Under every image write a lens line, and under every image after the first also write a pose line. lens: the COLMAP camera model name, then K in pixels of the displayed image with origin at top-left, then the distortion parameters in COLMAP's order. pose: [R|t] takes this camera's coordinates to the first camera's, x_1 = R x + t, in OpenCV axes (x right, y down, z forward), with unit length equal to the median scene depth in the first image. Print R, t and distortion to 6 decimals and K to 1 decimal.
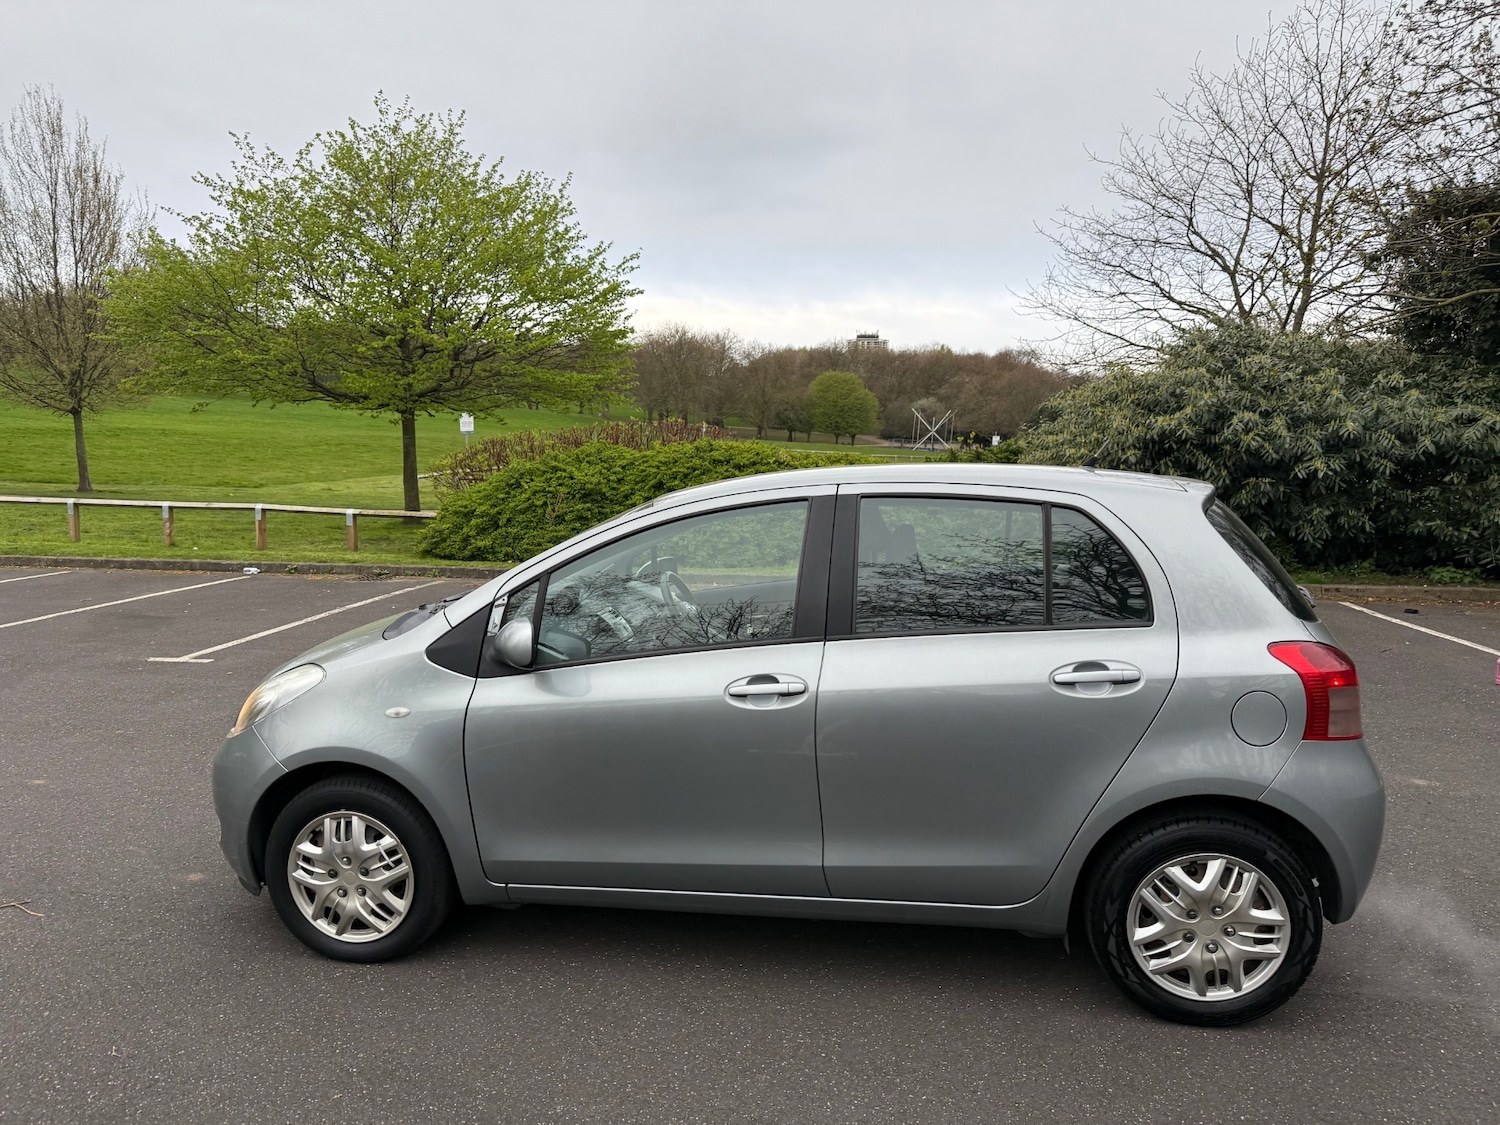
lens RADIAL K [[1051.2, 0, 738.5], [0, 1051.2, 587.4], [0, 0, 1]] dist [0.027614, -0.031719]
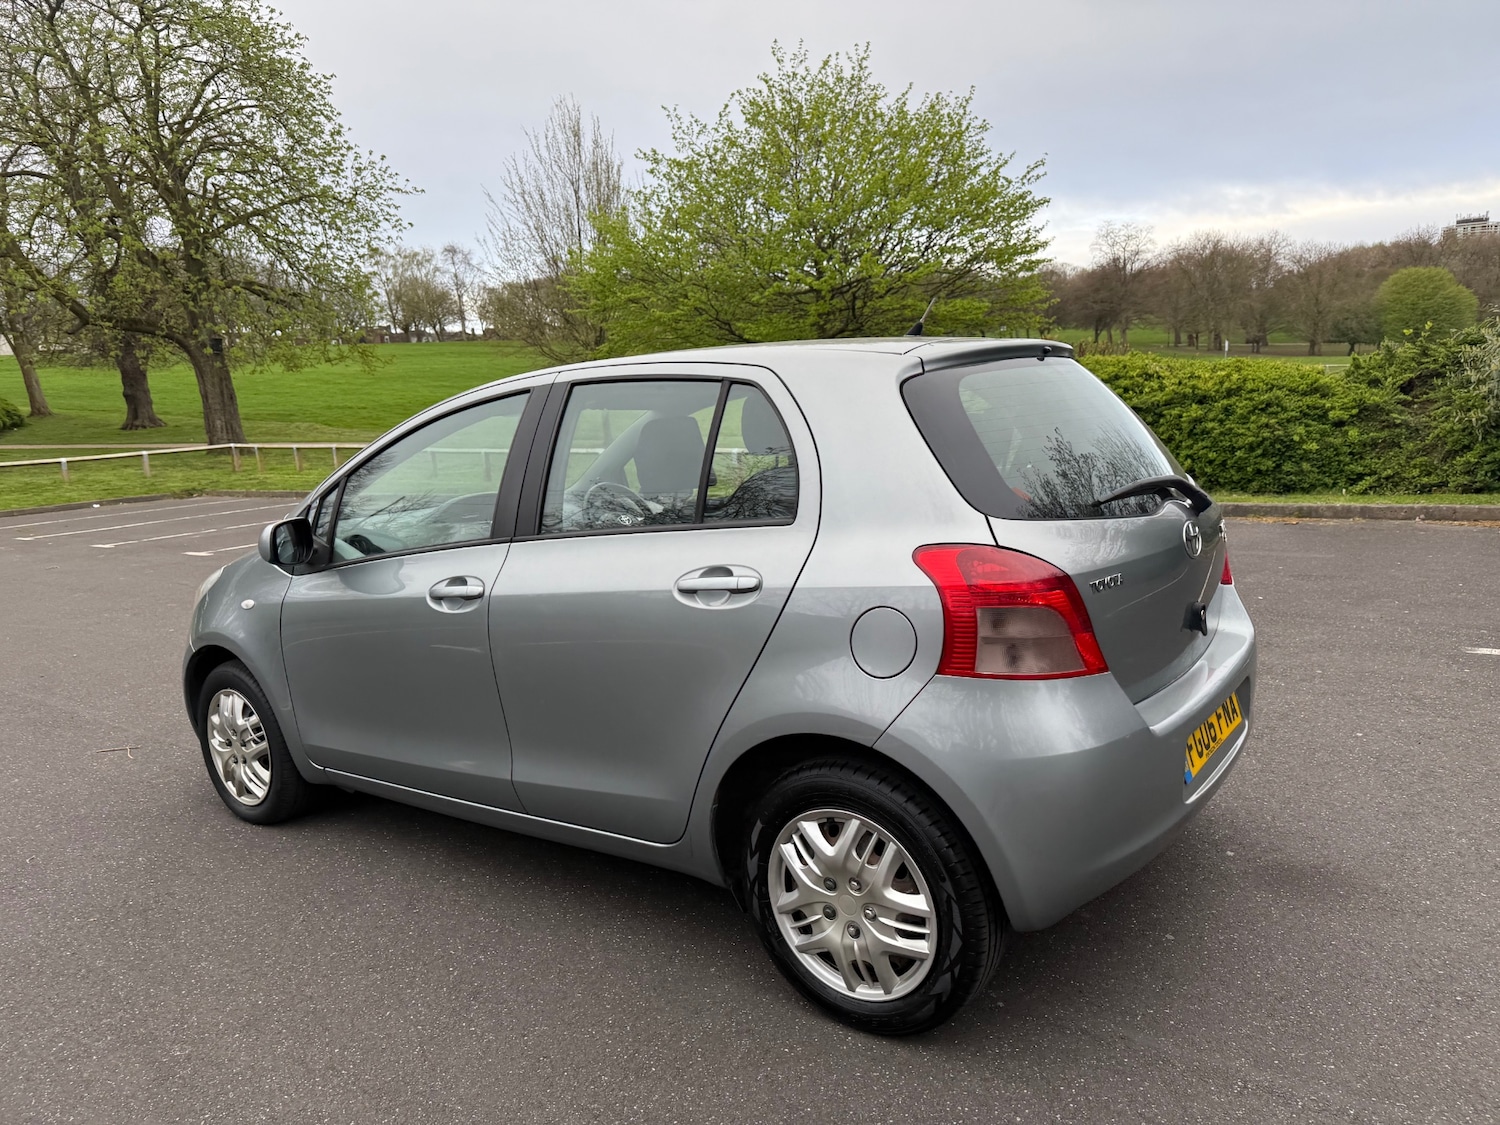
lens RADIAL K [[1051.2, 0, 754.4], [0, 1051.2, 571.2], [0, 0, 1]] dist [0.027614, -0.031719]
pose [[0.890616, 0.020166, -0.454310, 0.186616], [-0.000803, 0.999084, 0.042775, 0.009875], [0.454756, -0.037731, 0.889816, 0.070341]]
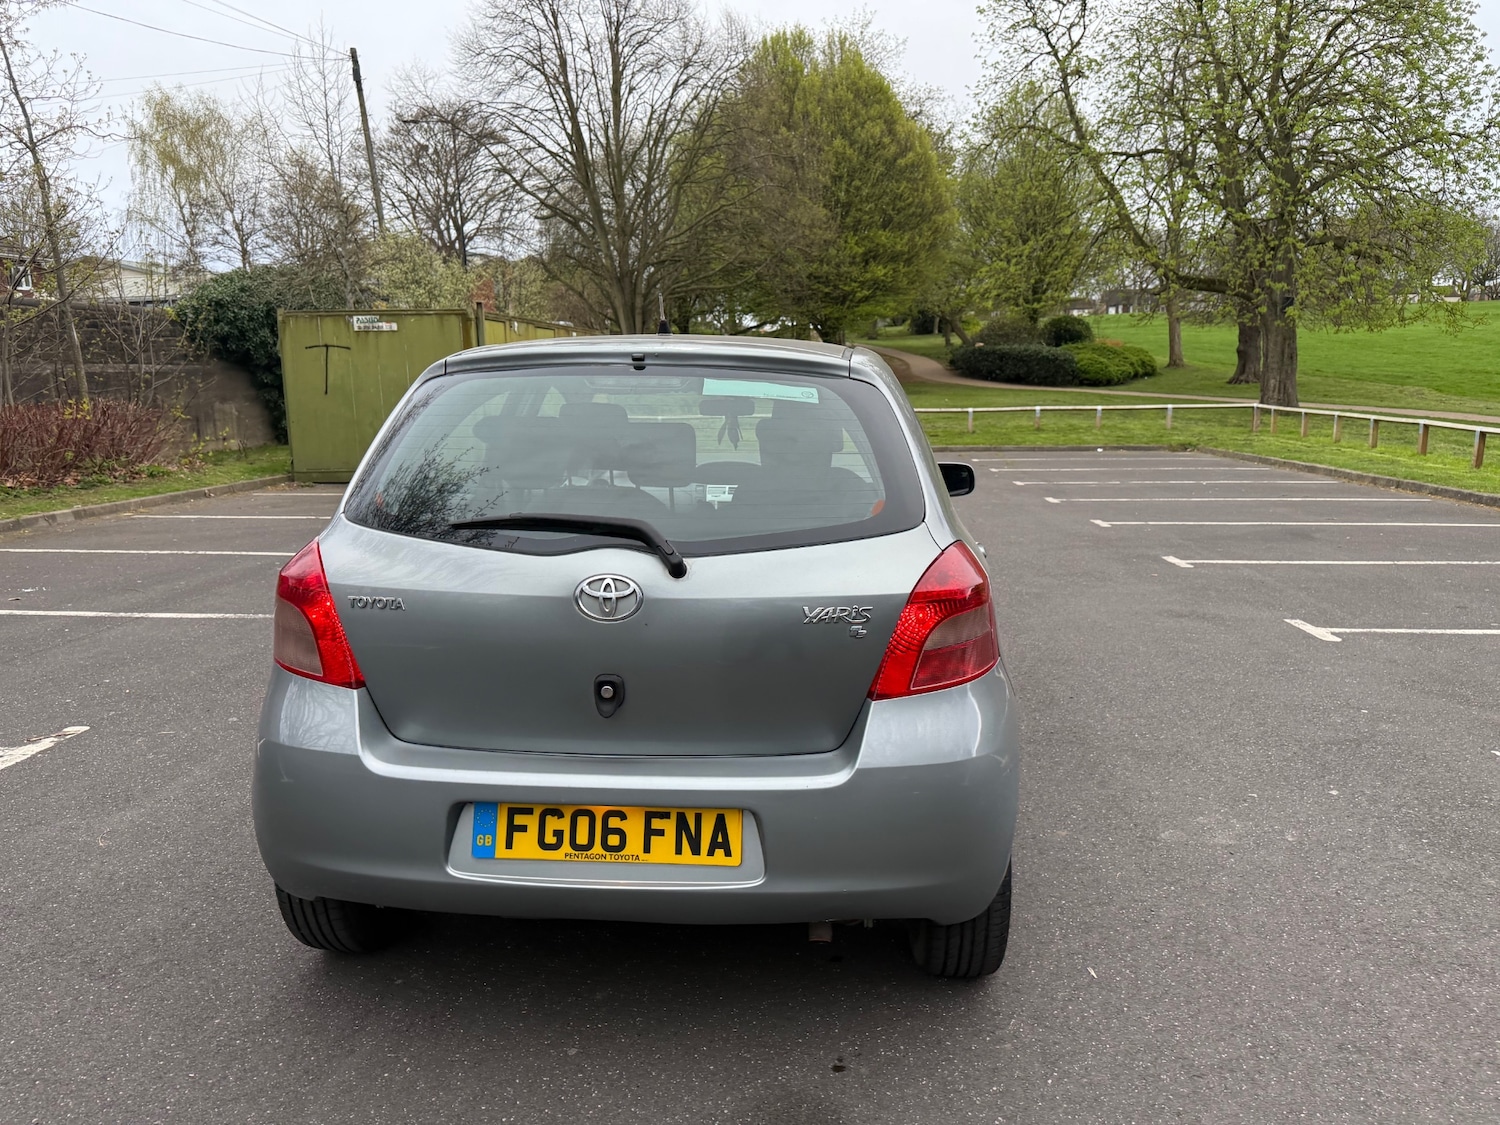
lens RADIAL K [[1051.2, 0, 776.7], [0, 1051.2, 583.0], [0, 0, 1]] dist [0.027614, -0.031719]
pose [[0.111321, 0.177909, -0.977730, 0.344387], [-0.131095, 0.977876, 0.163010, -0.022621], [0.985100, 0.110029, 0.132181, 0.312622]]
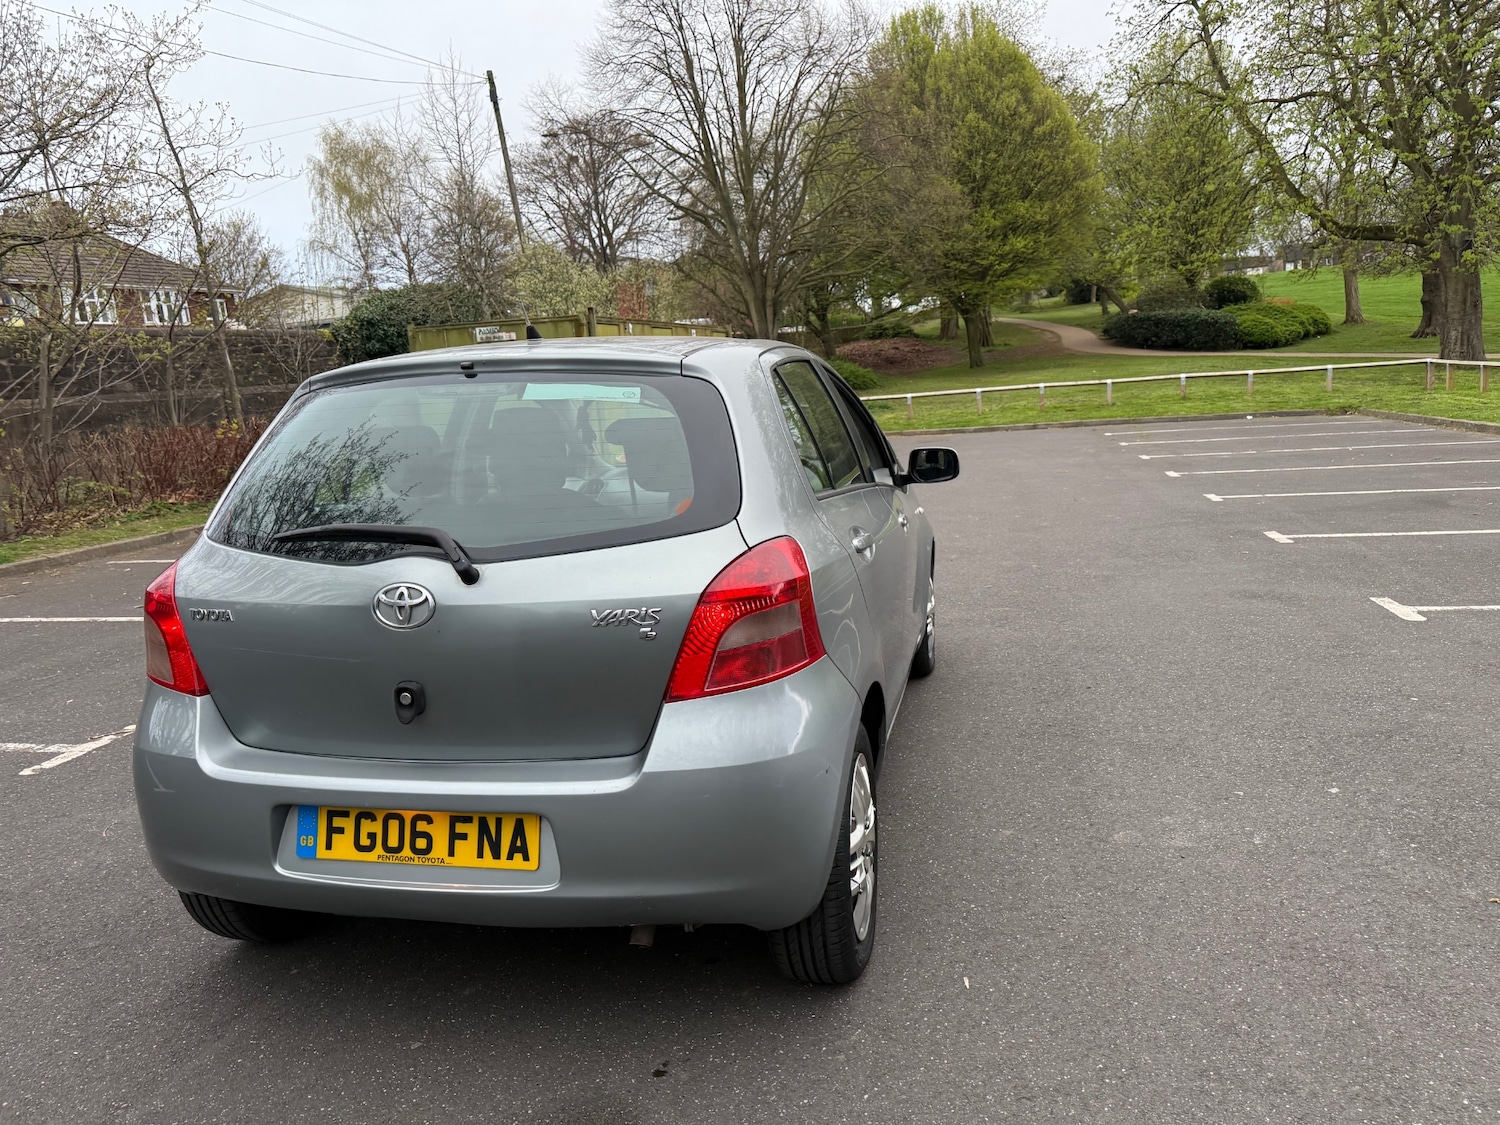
lens RADIAL K [[1051.2, 0, 778.4], [0, 1051.2, 573.5], [0, 0, 1]] dist [0.027614, -0.031719]
pose [[-0.032177, 0.180709, -0.983010, 0.343509], [-0.076965, 0.980151, 0.182703, -0.031165], [0.996514, 0.081536, -0.017630, 0.375369]]
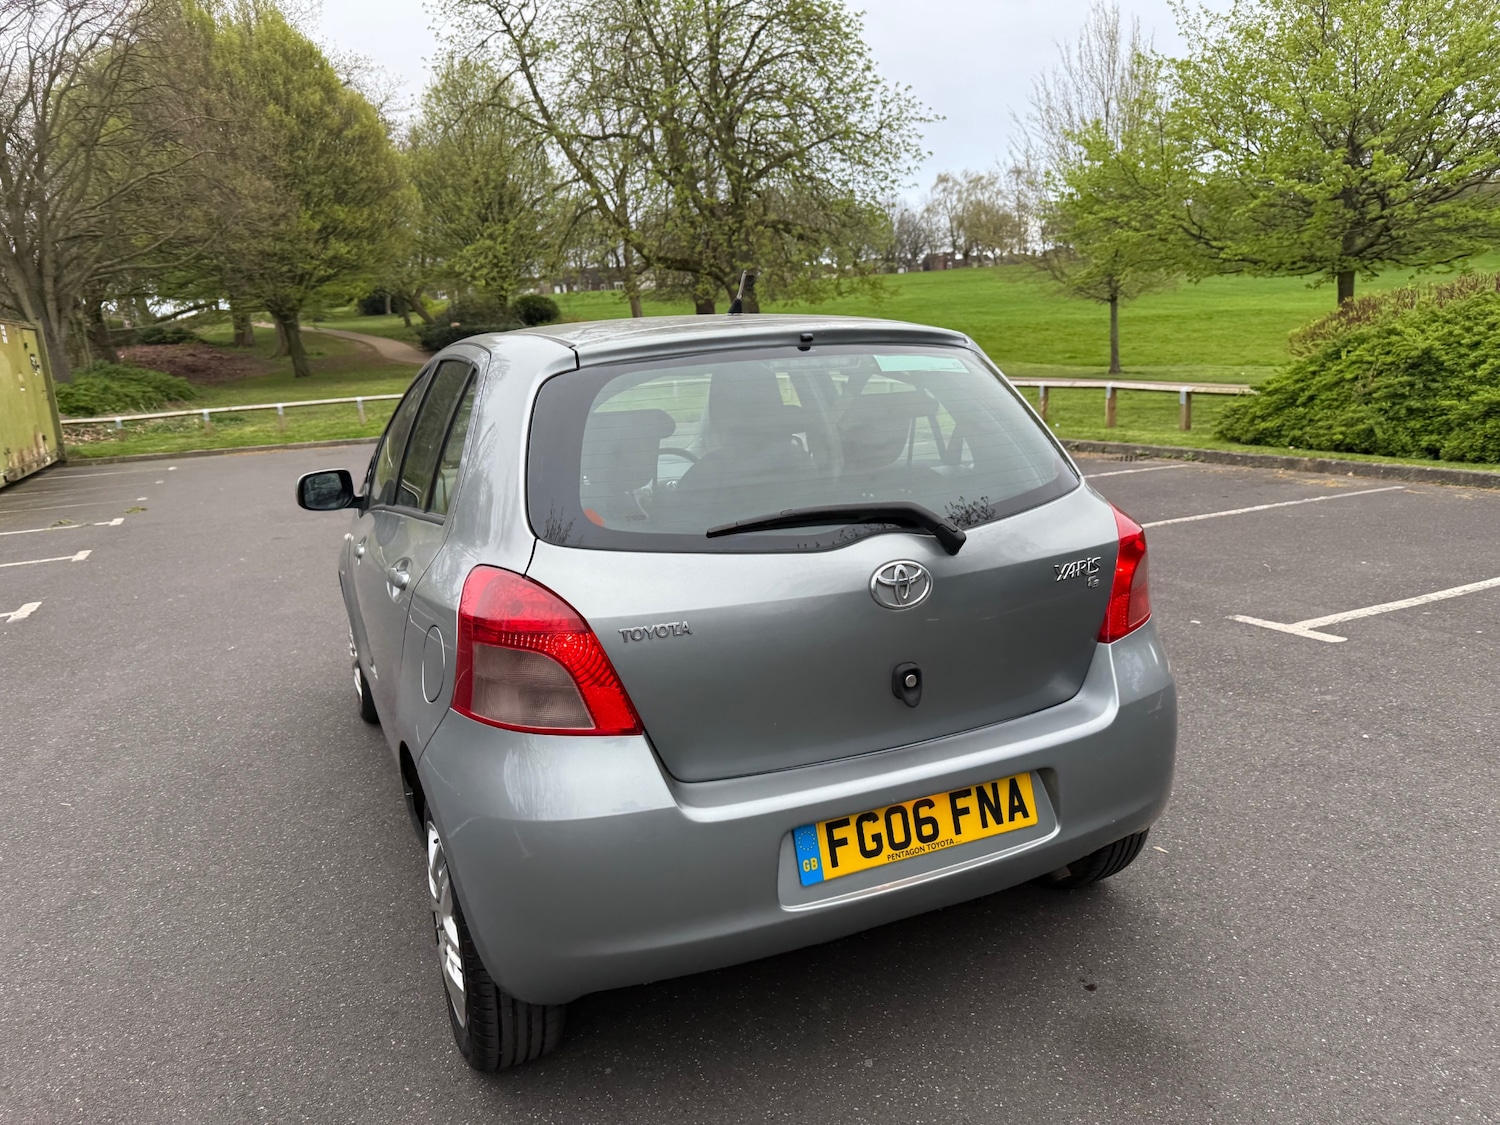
lens RADIAL K [[1051.2, 0, 758.6], [0, 1051.2, 565.1], [0, 0, 1]] dist [0.027614, -0.031719]
pose [[0.561359, 0.132250, -0.816937, 0.295127], [-0.057684, 0.991001, 0.120791, -0.010119], [0.825560, -0.020683, 0.563935, 0.191881]]
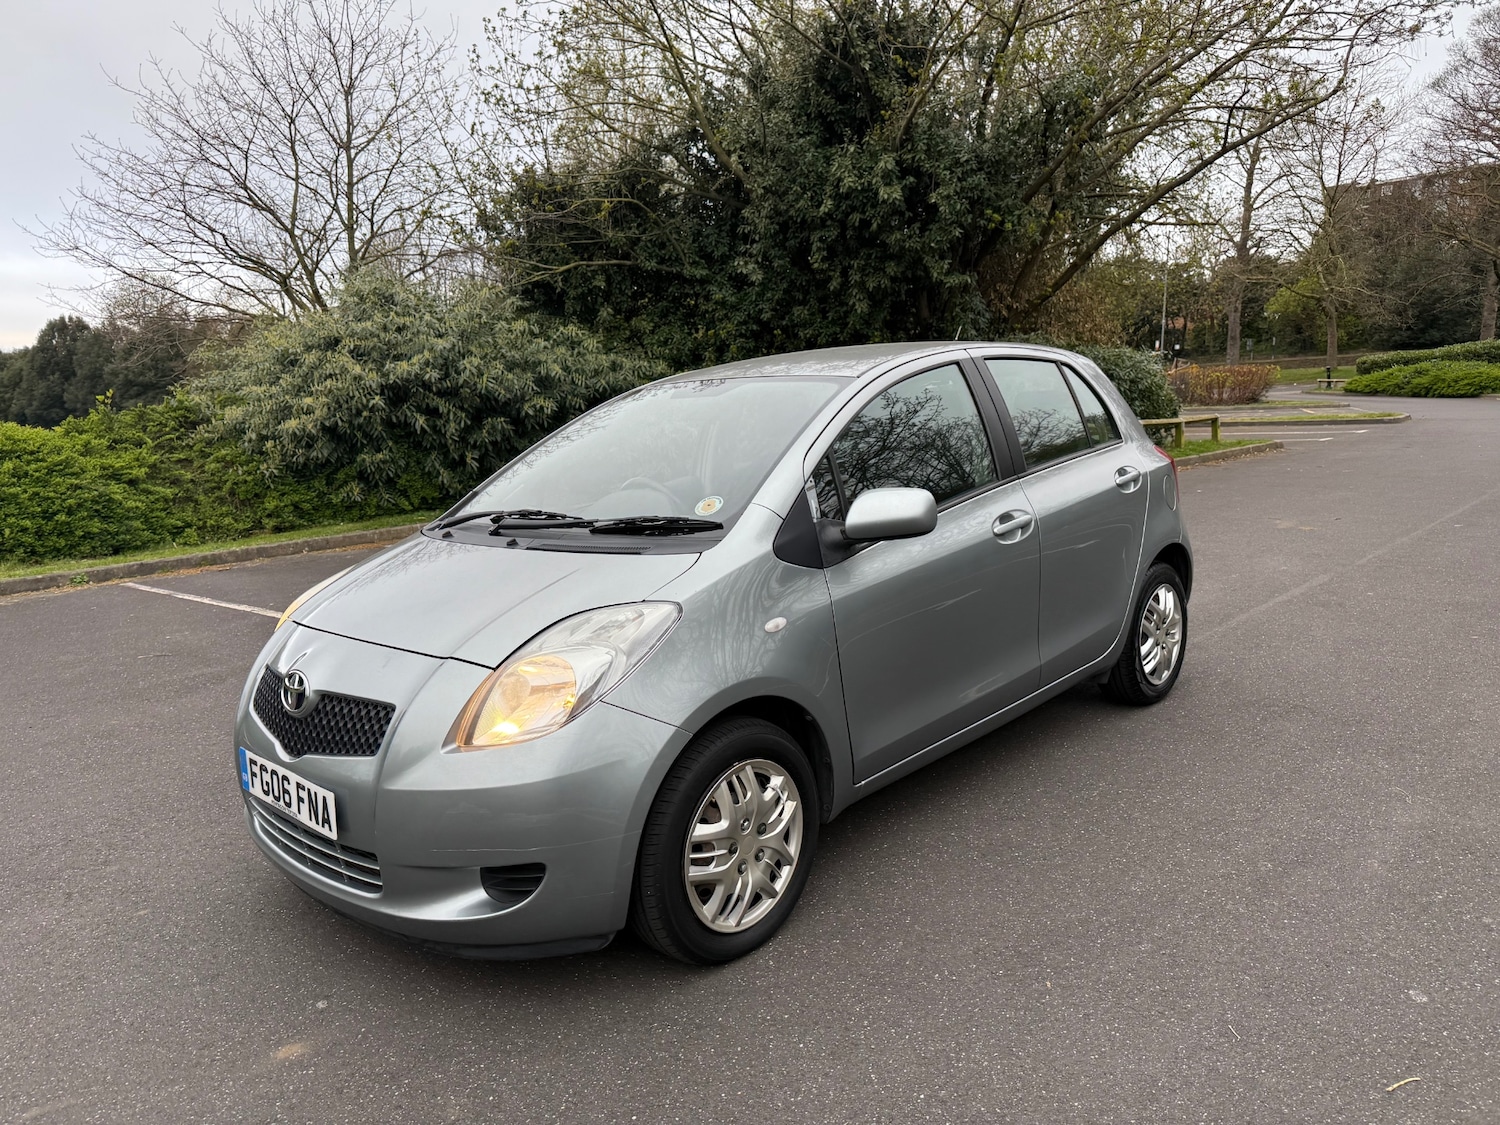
lens RADIAL K [[1051.2, 0, 756.5], [0, 1051.2, 585.1], [0, 0, 1]] dist [0.027614, -0.031719]
pose [[0.554384, -0.172959, 0.814091, -0.282781], [0.156835, 0.982353, 0.101905, 0.000412], [-0.817350, 0.071183, 0.571727, 0.151647]]
